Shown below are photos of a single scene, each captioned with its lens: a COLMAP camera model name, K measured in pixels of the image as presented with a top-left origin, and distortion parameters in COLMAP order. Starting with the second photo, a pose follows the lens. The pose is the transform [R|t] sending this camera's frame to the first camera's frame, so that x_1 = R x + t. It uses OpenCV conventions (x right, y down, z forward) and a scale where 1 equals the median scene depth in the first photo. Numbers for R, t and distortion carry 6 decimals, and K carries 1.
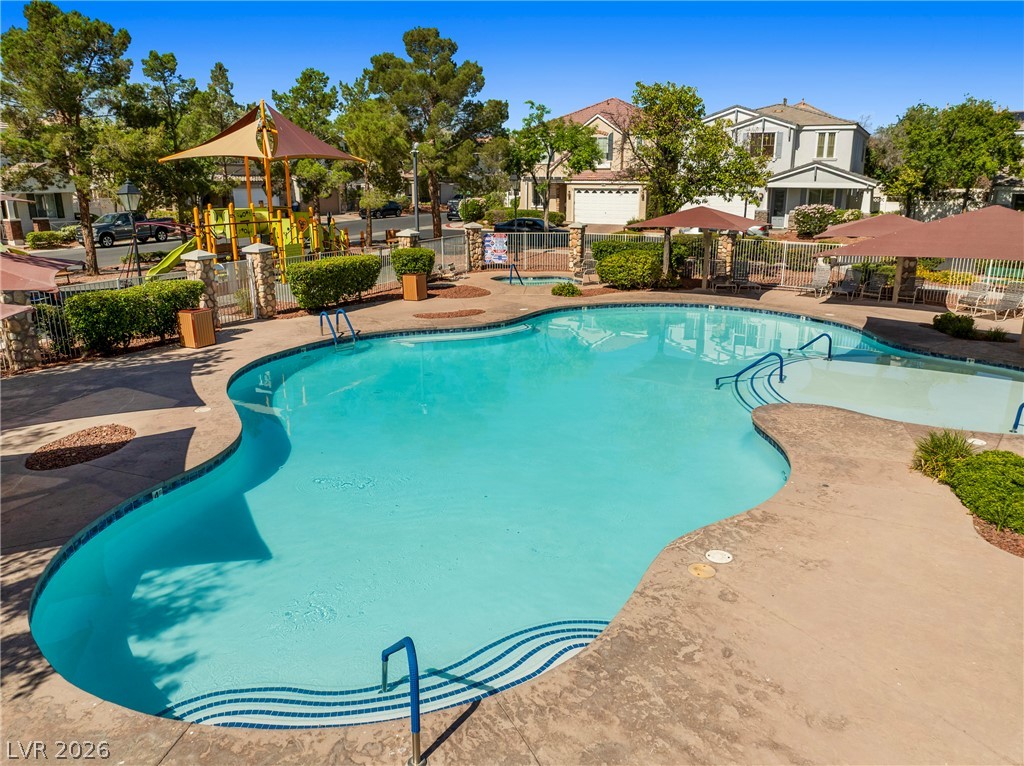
lens RADIAL K [[722.3, 0, 515.3], [0, 722.3, 383.0], [0, 0, 1]] dist [-0.052562, 0.026313]
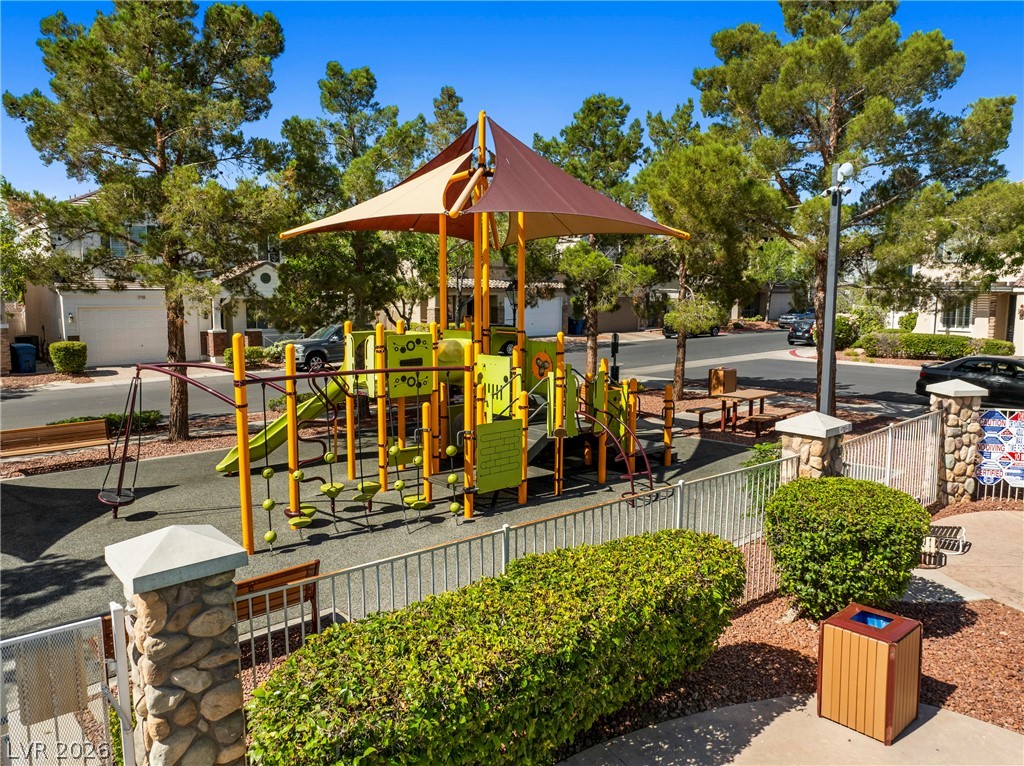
lens RADIAL K [[722.3, 0, 515.3], [0, 722.3, 383.0], [0, 0, 1]] dist [-0.052562, 0.026313]
pose [[0.917929, 0.049588, -0.393633, -0.107319], [-0.108161, 0.985855, -0.128031, -0.124752], [0.381716, 0.160099, 0.910308, 0.475873]]
